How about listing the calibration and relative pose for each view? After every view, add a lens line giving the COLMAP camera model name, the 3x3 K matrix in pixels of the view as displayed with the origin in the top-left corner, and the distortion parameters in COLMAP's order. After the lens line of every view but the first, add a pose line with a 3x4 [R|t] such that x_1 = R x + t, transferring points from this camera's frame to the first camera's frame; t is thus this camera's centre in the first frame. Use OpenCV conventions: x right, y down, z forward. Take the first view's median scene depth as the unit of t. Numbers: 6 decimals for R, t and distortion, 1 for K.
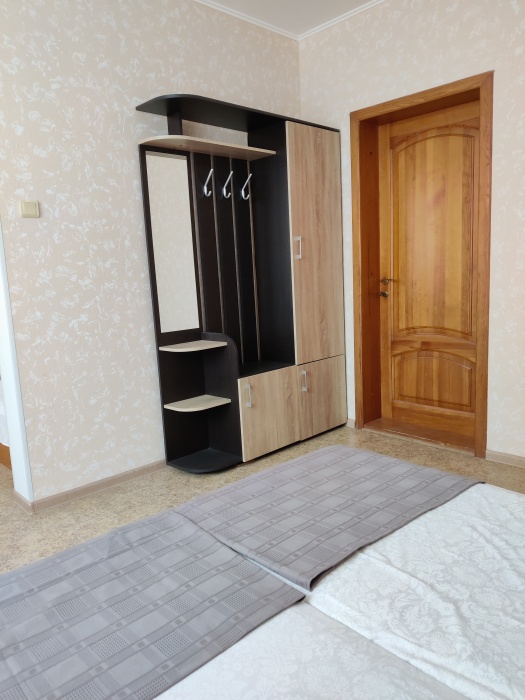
lens RADIAL K [[532.9, 0, 262.5], [0, 532.9, 350.0], [0, 0, 1]] dist [0.019365, -0.034917]
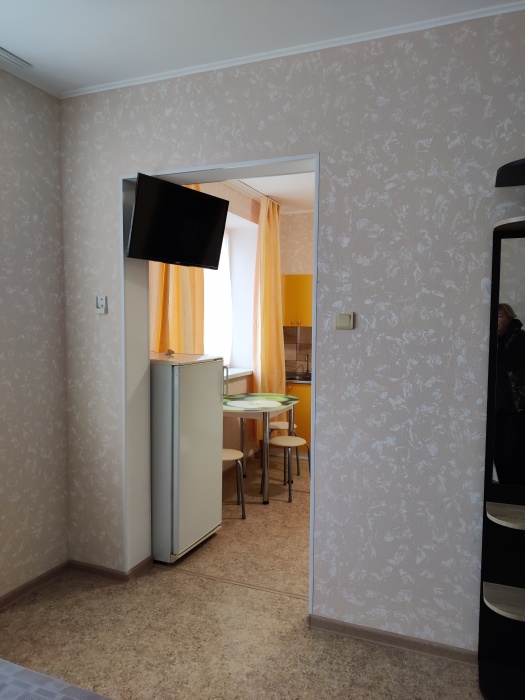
lens RADIAL K [[532.9, 0, 262.5], [0, 532.9, 350.0], [0, 0, 1]] dist [0.019365, -0.034917]
pose [[0.395190, 0.106579, -0.912396, 0.363623], [-0.154264, 0.986841, 0.048458, -0.219334], [0.905554, 0.121600, 0.406431, 0.446829]]
